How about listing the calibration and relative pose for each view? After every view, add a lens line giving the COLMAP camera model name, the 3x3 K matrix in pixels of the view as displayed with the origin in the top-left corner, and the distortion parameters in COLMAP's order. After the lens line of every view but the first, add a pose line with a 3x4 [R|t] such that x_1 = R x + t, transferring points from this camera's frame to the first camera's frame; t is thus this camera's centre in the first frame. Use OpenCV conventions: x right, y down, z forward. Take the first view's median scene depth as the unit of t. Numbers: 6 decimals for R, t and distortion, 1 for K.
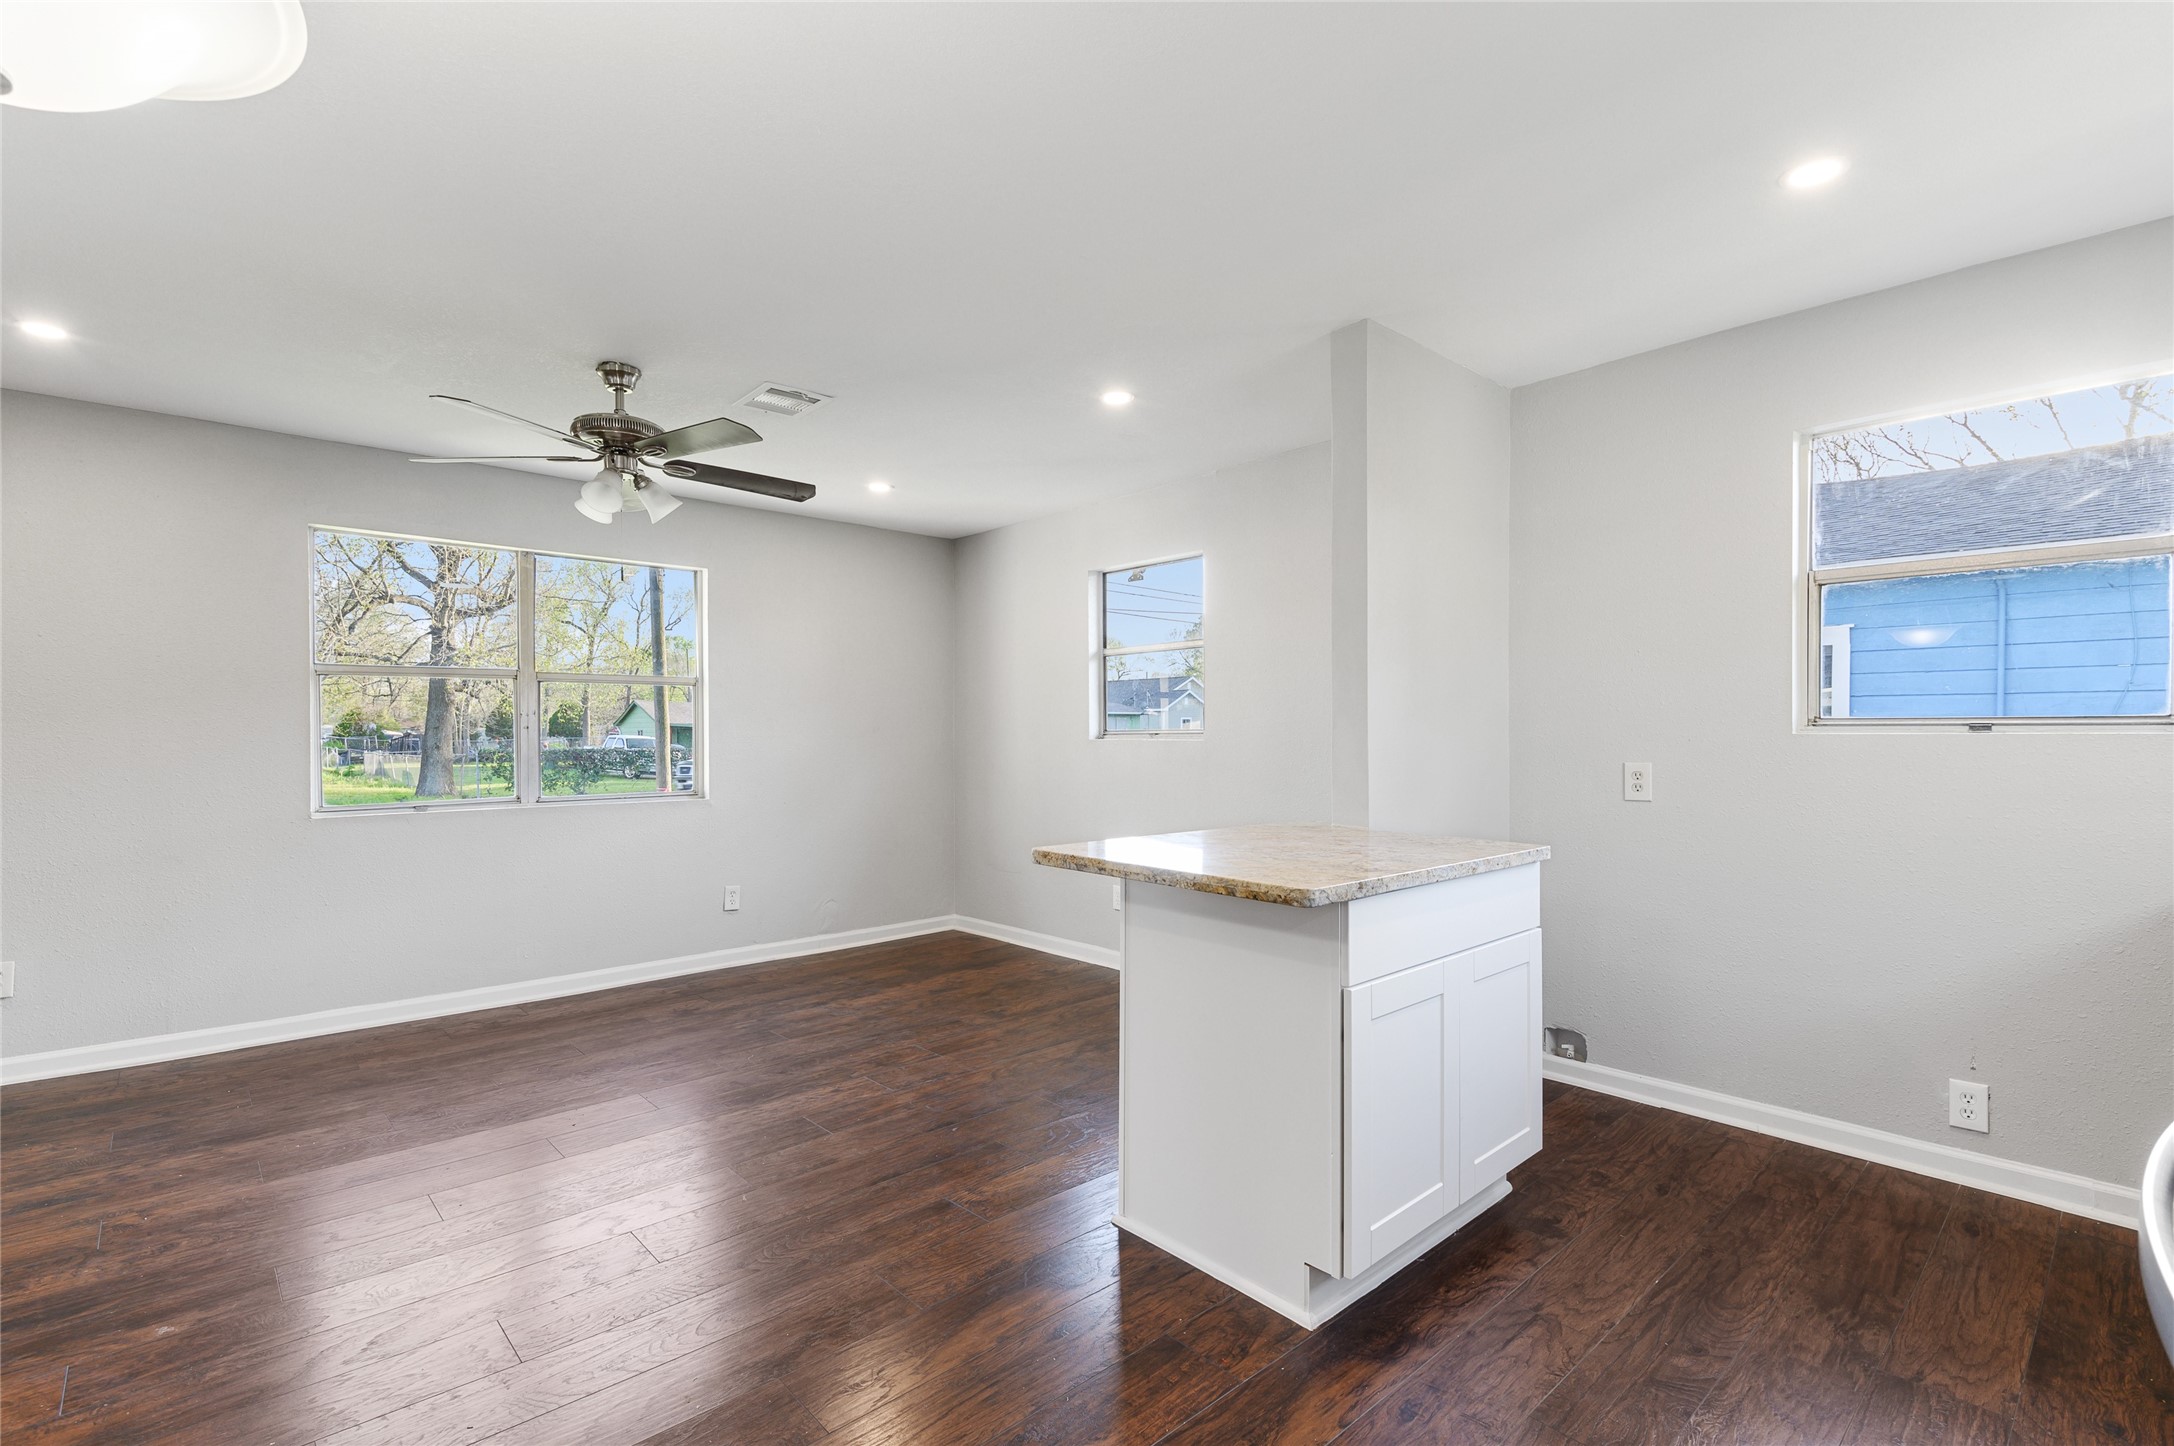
lens RADIAL K [[990.3, 0, 1089.8], [0, 990.3, 736.4], [0, 0, 1]] dist [0.025402, -0.014988]
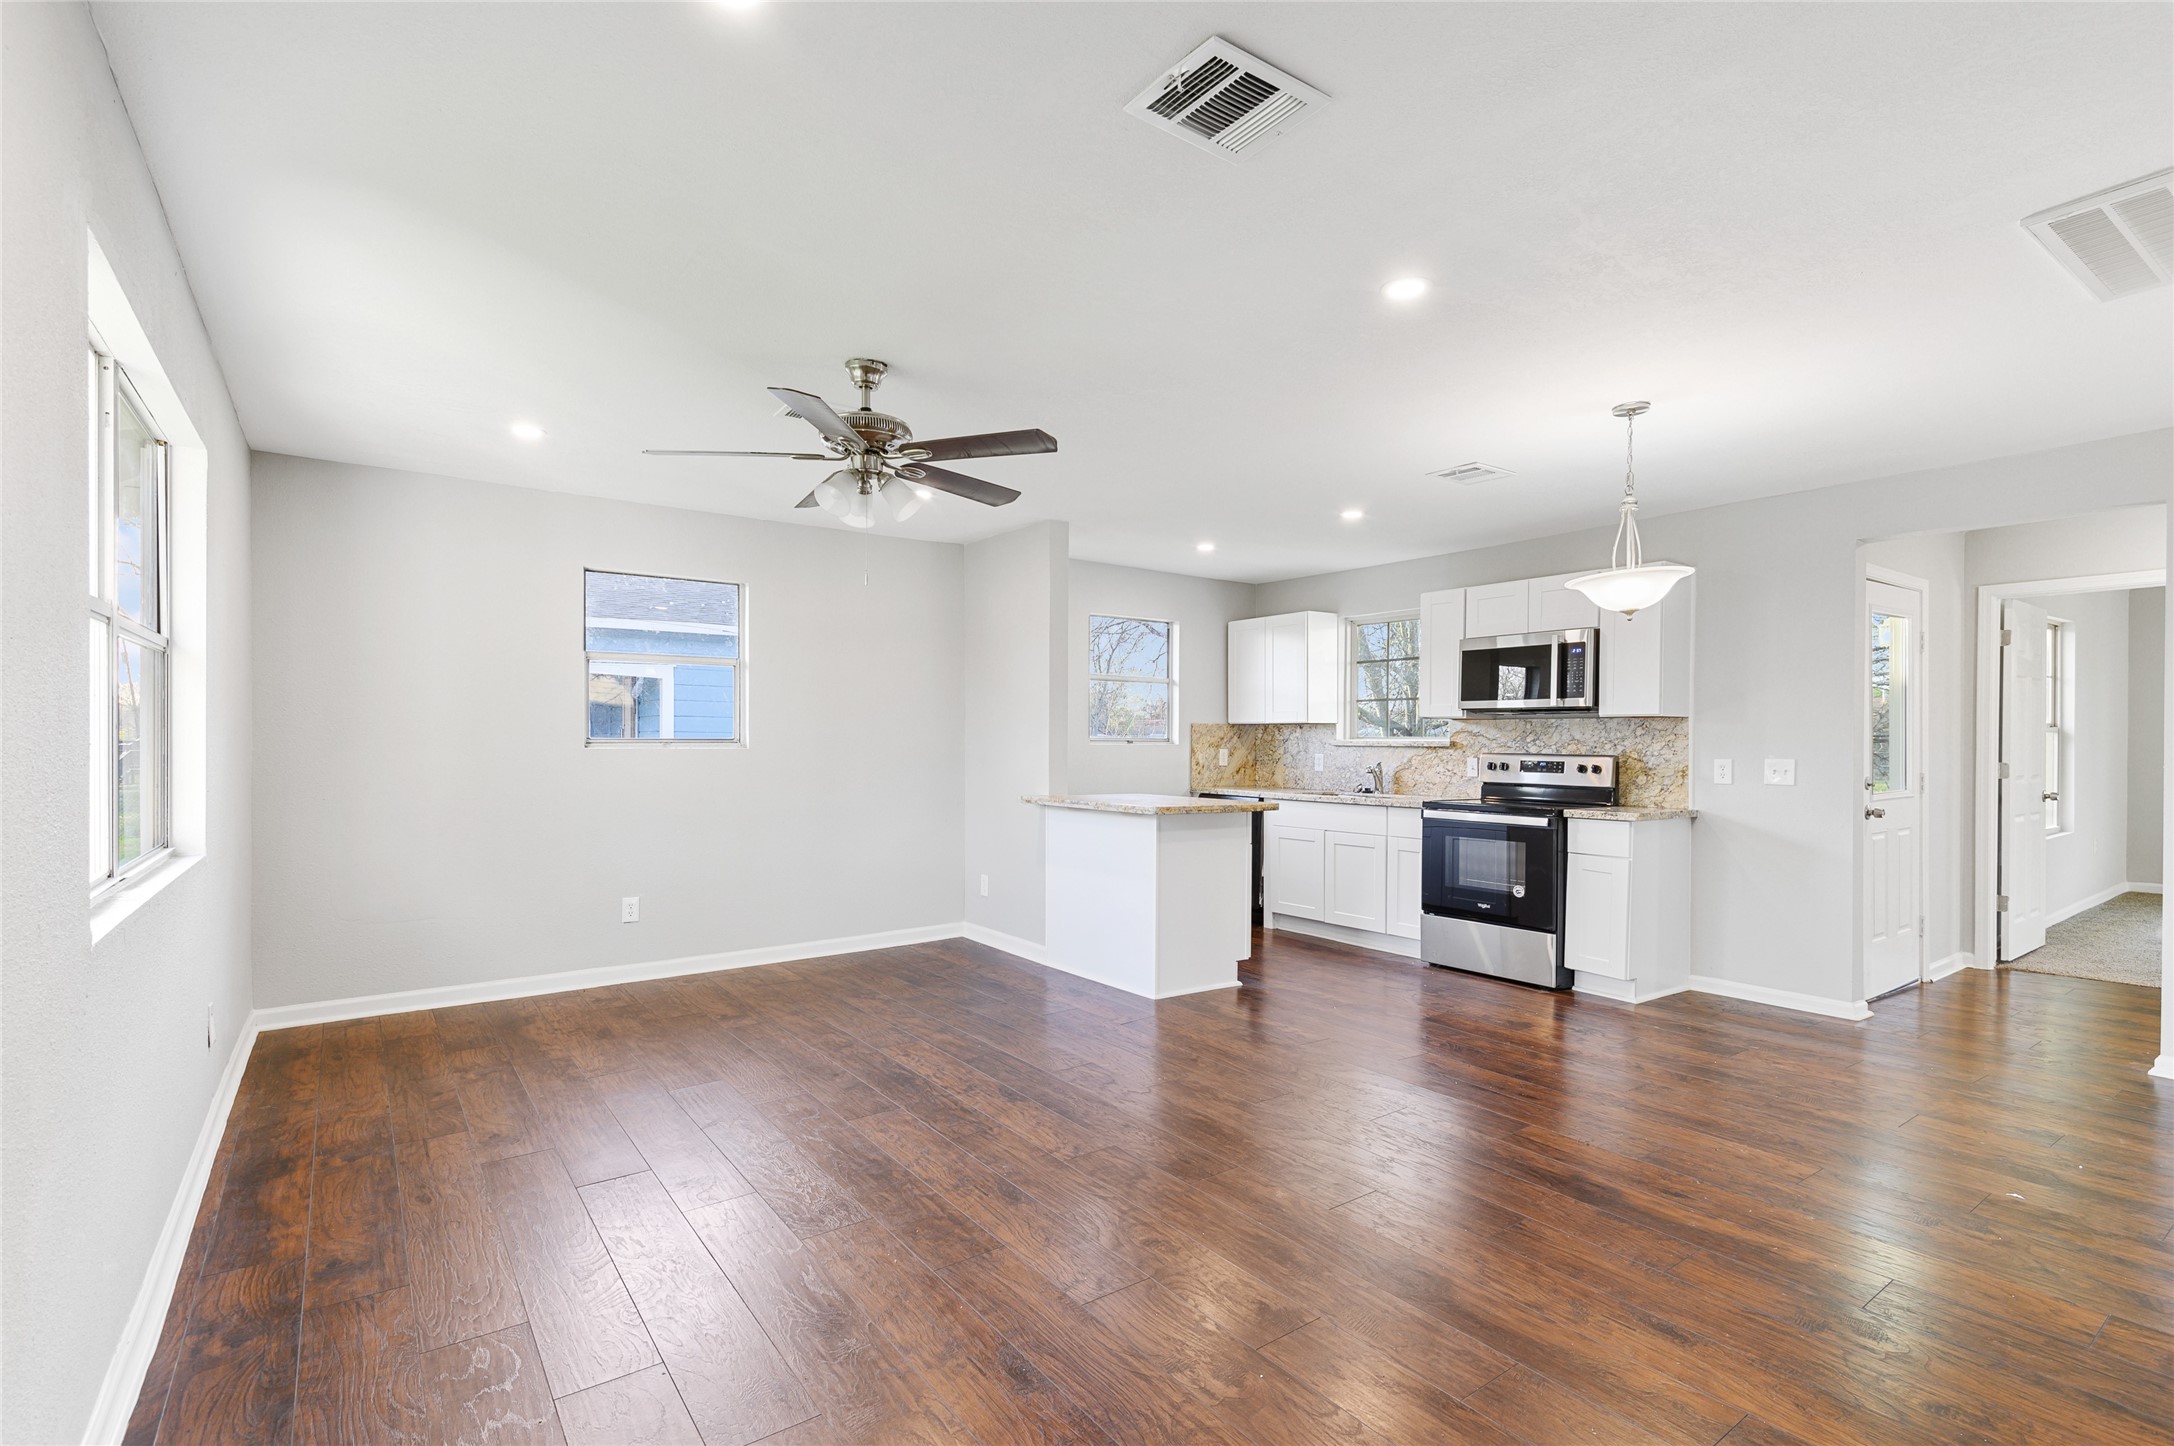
lens RADIAL K [[990.3, 0, 1078.0], [0, 990.3, 743.9], [0, 0, 1]] dist [0.025402, -0.014988]
pose [[0.124693, 0.000530, 0.992195, -1.085650], [0.000174, 1.000000, -0.000556, -0.001658], [-0.992195, 0.000242, 0.124693, 0.524817]]
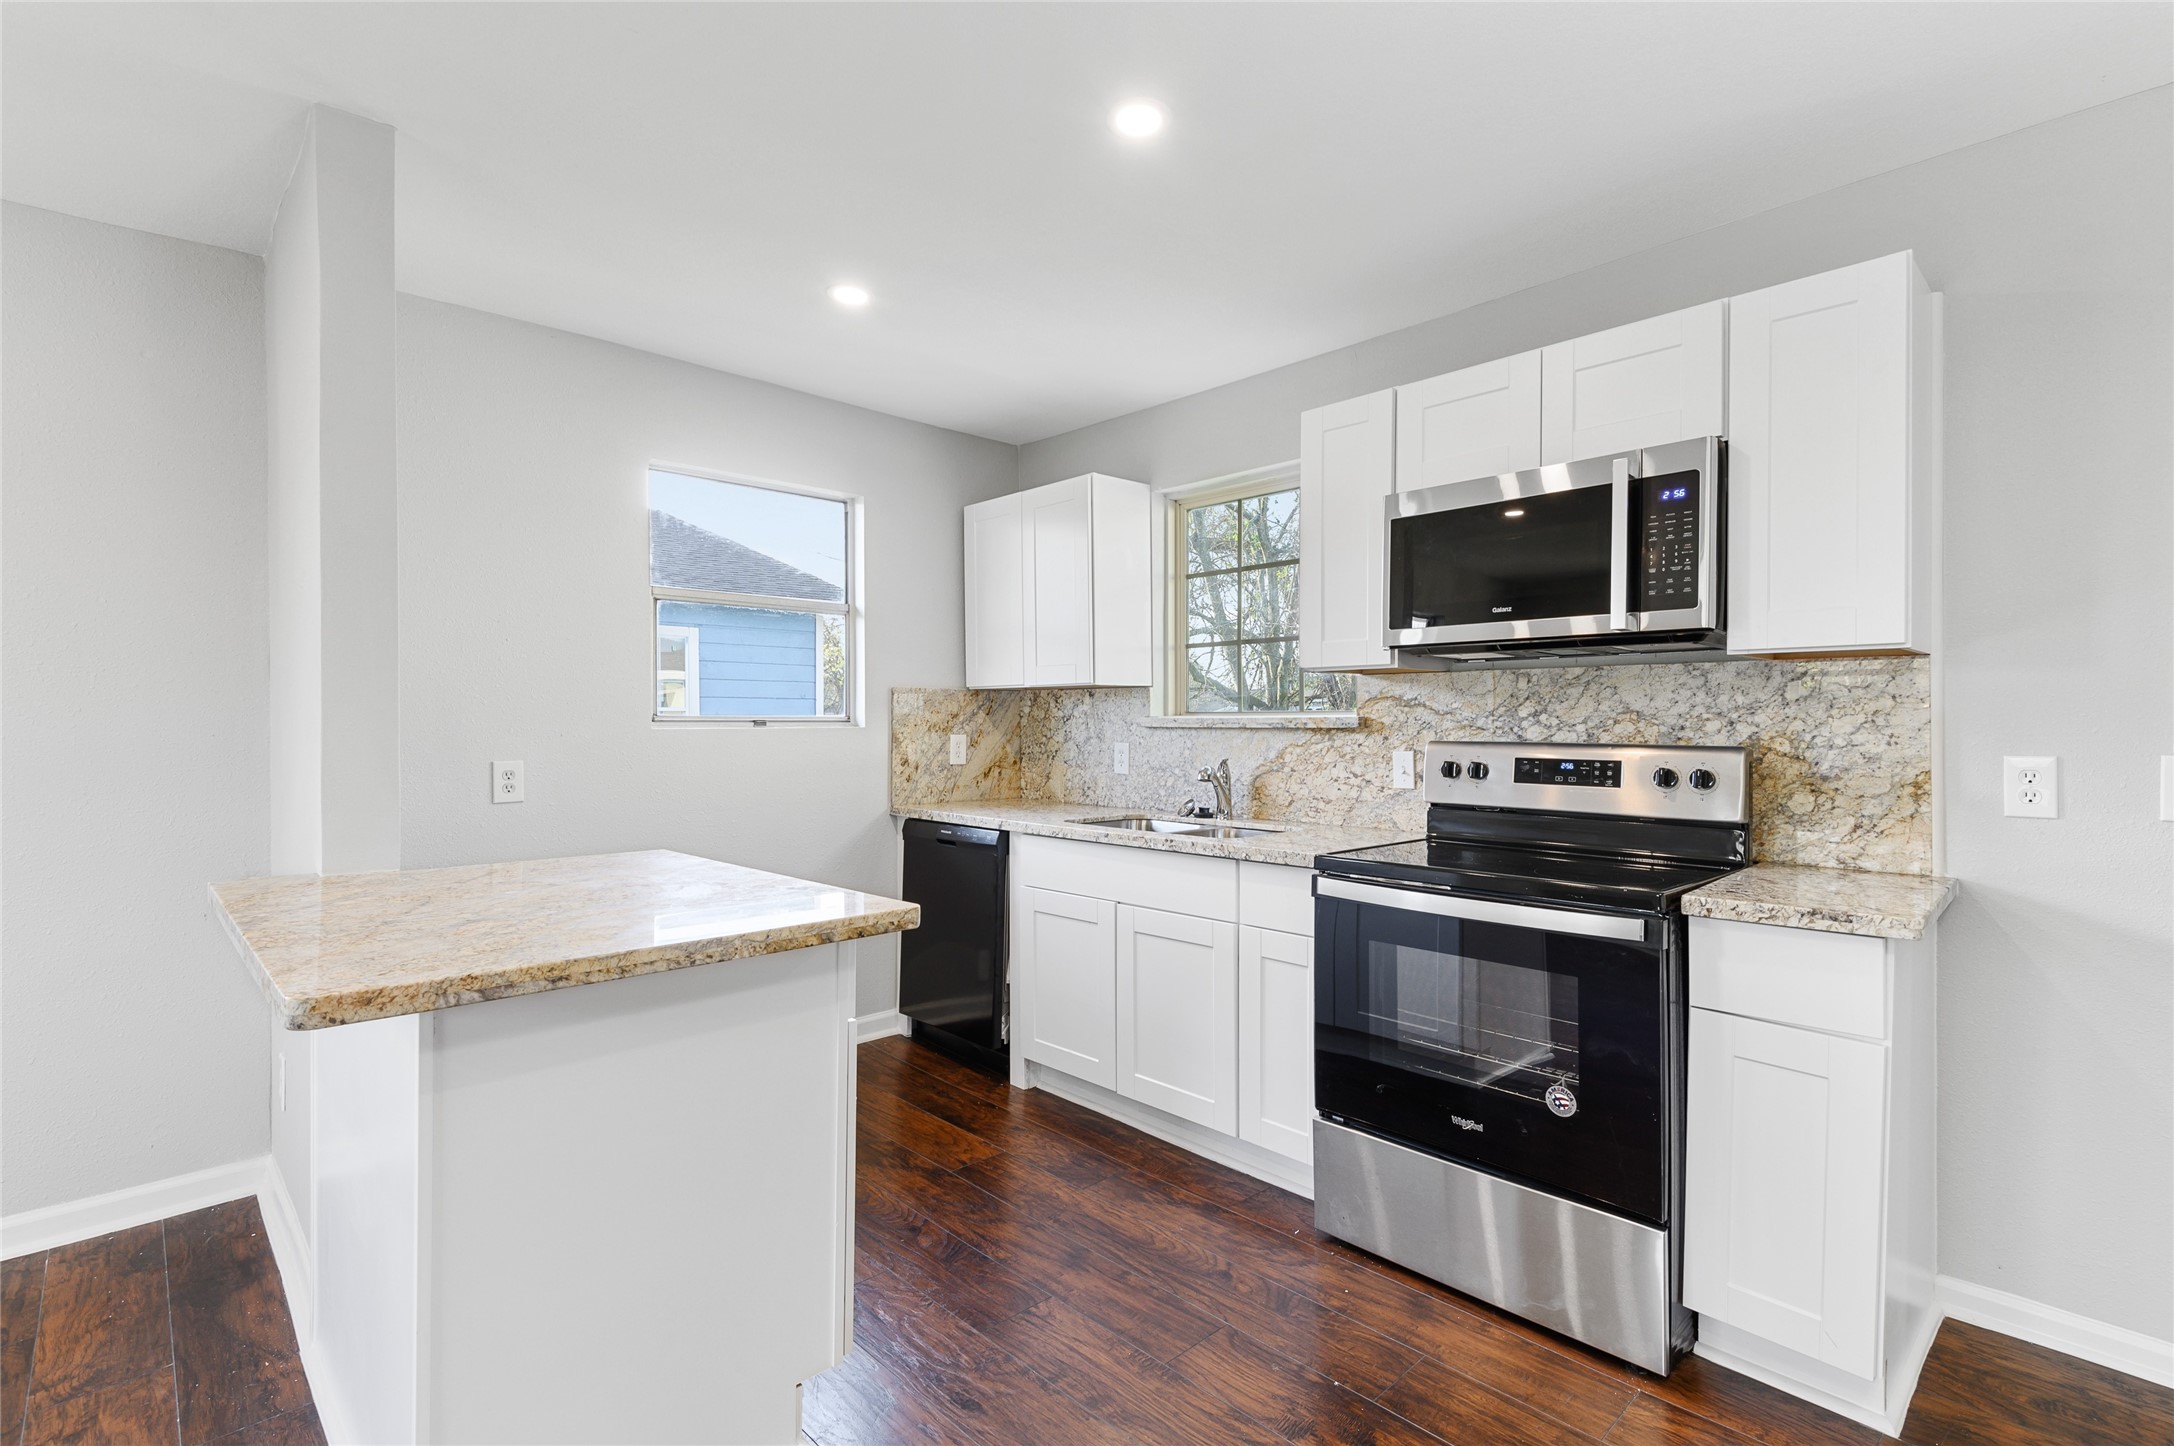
lens RADIAL K [[990.3, 0, 1090.9], [0, 990.3, 722.0], [0, 0, 1]] dist [0.025402, -0.014988]
pose [[-0.018655, 0.001480, 0.999825, -0.292524], [0.008581, 0.999962, -0.001320, -0.003488], [-0.999789, 0.008555, -0.018667, 0.374767]]
